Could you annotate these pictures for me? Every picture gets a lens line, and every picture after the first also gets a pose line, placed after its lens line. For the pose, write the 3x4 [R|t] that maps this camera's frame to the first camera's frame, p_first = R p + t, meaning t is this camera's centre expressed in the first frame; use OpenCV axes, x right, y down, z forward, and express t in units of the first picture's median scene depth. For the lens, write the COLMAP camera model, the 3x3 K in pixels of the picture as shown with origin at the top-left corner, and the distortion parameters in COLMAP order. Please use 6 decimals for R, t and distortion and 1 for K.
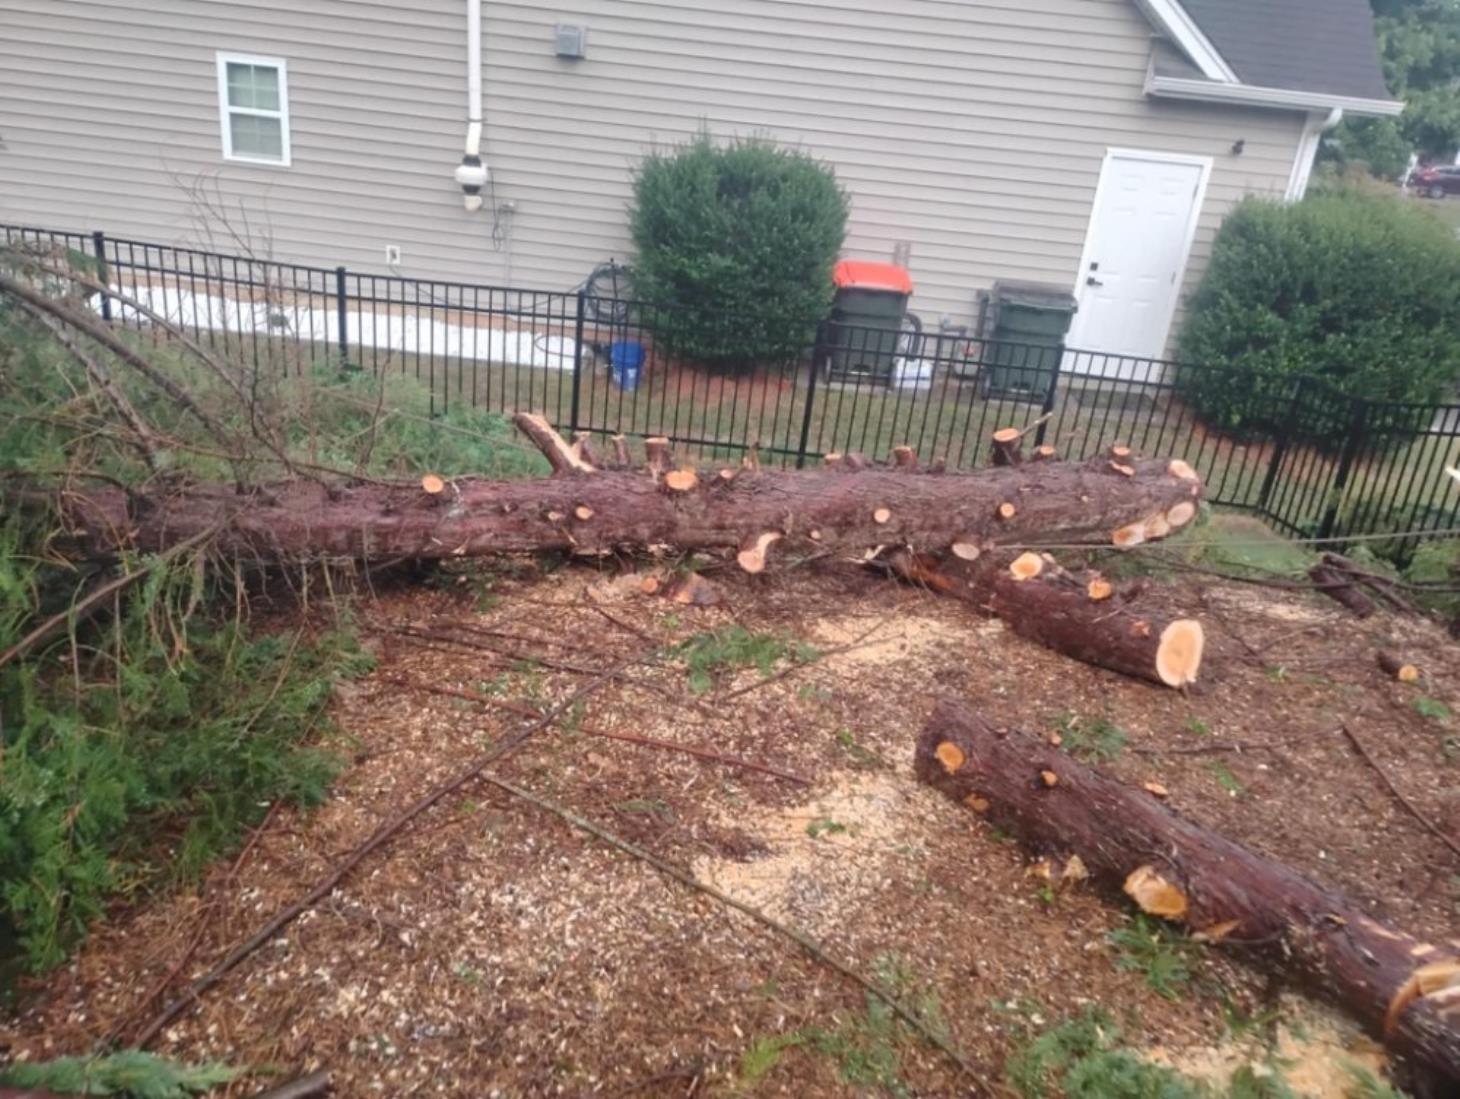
lens RADIAL K [[1161.0, 0, 730.0], [0, 1161.0, 549.5], [0, 0, 1]] dist [0.001685, 0.000255]
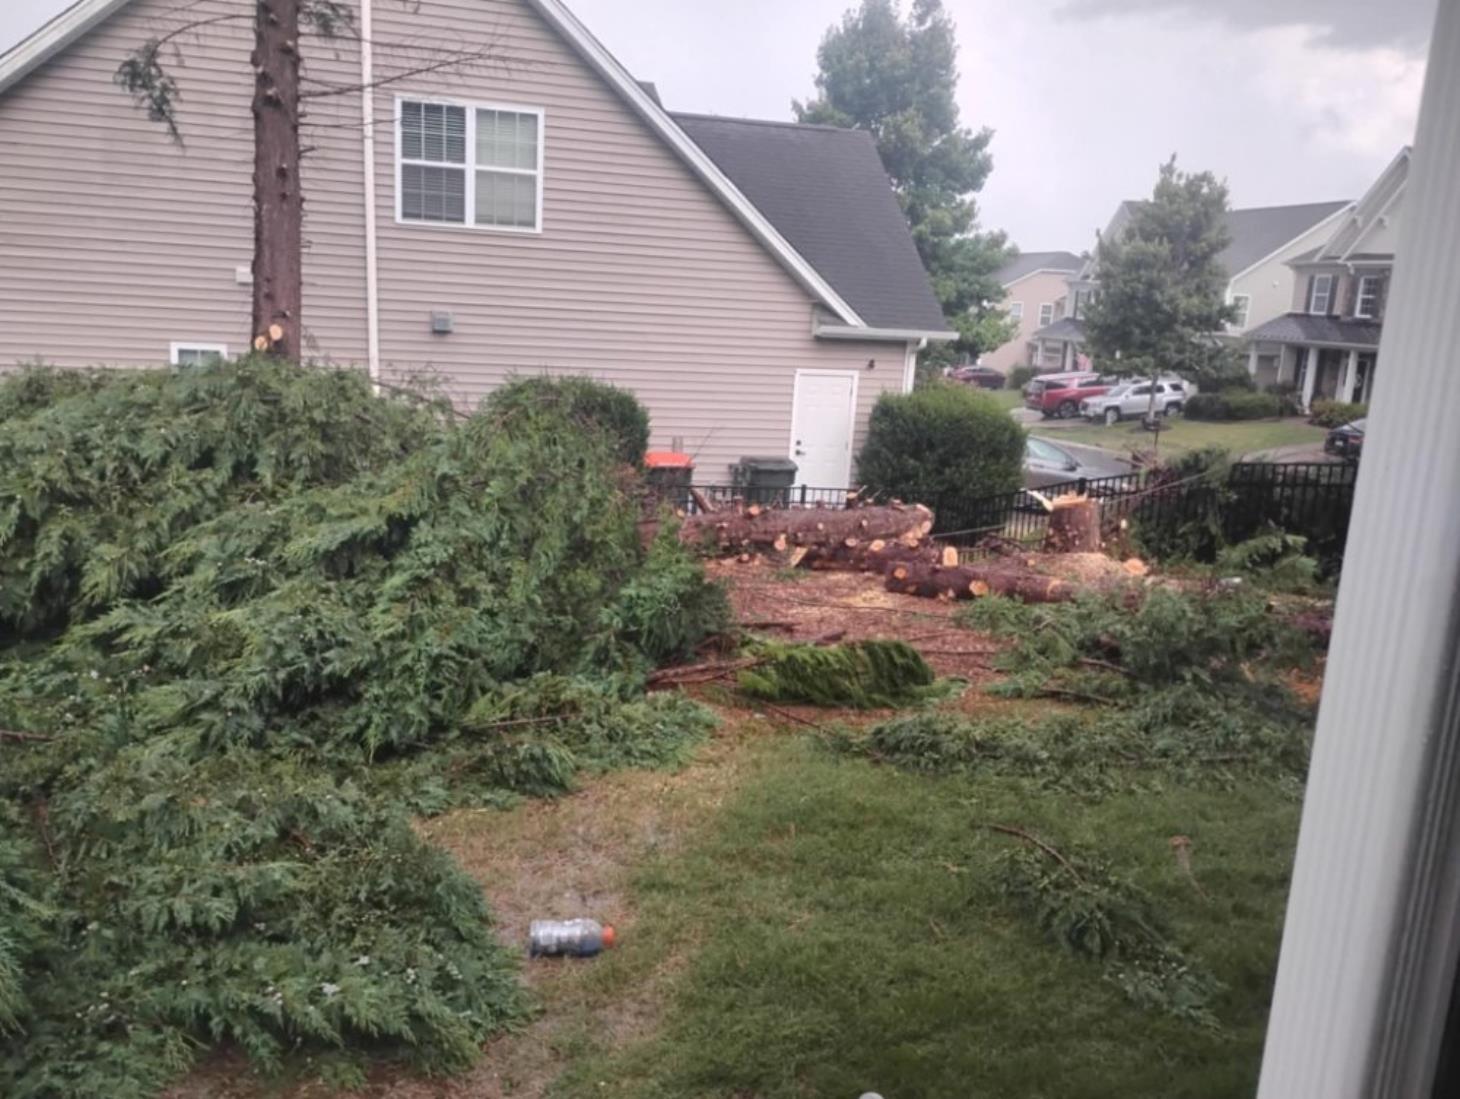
lens RADIAL K [[1081.2, 0, 730.0], [0, 1081.2, 549.5], [0, 0, 1]] dist [-0.000300, -0.000493]
pose [[0.949524, -0.110310, 0.293659, -0.223337], [0.160194, 0.975377, -0.151584, 0.103302], [-0.269707, 0.190975, 0.943815, -0.321207]]
